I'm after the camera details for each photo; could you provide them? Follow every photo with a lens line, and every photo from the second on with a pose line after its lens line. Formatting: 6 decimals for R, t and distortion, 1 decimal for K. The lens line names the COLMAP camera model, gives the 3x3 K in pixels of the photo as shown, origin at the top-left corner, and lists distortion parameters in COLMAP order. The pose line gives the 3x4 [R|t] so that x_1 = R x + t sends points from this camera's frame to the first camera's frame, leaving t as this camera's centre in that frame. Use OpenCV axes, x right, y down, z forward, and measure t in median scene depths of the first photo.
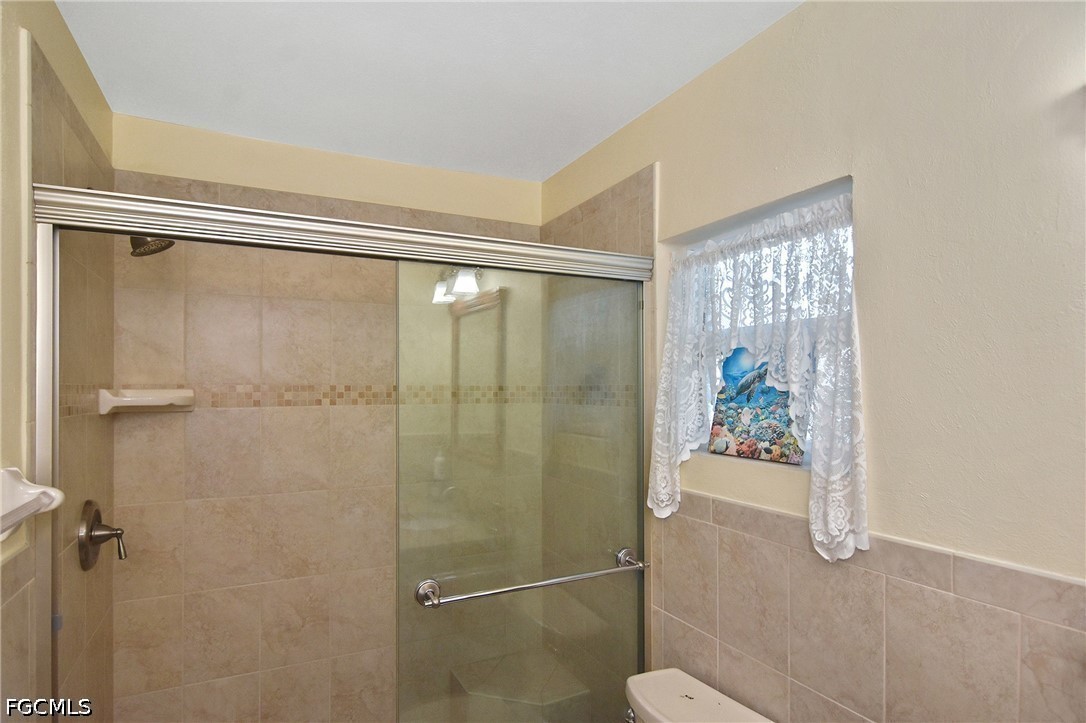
lens RADIAL K [[616.1, 0, 543.4], [0, 616.1, 385.3], [0, 0, 1]] dist [-0.020358, -0.001325]
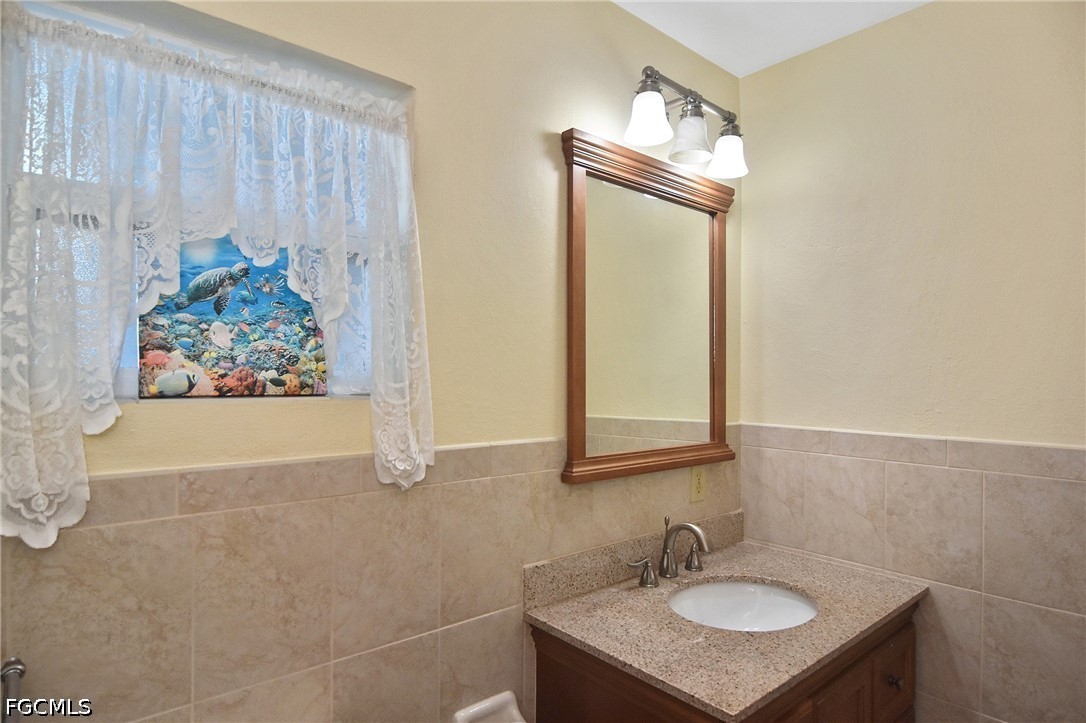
lens RADIAL K [[616.1, 0, 543.4], [0, 616.1, 385.3], [0, 0, 1]] dist [-0.020358, -0.001325]
pose [[-0.273974, -0.003734, 0.961730, -0.406306], [0.001293, 0.999990, 0.004251, 0.105107], [-0.961736, 0.002409, -0.273967, 0.877588]]
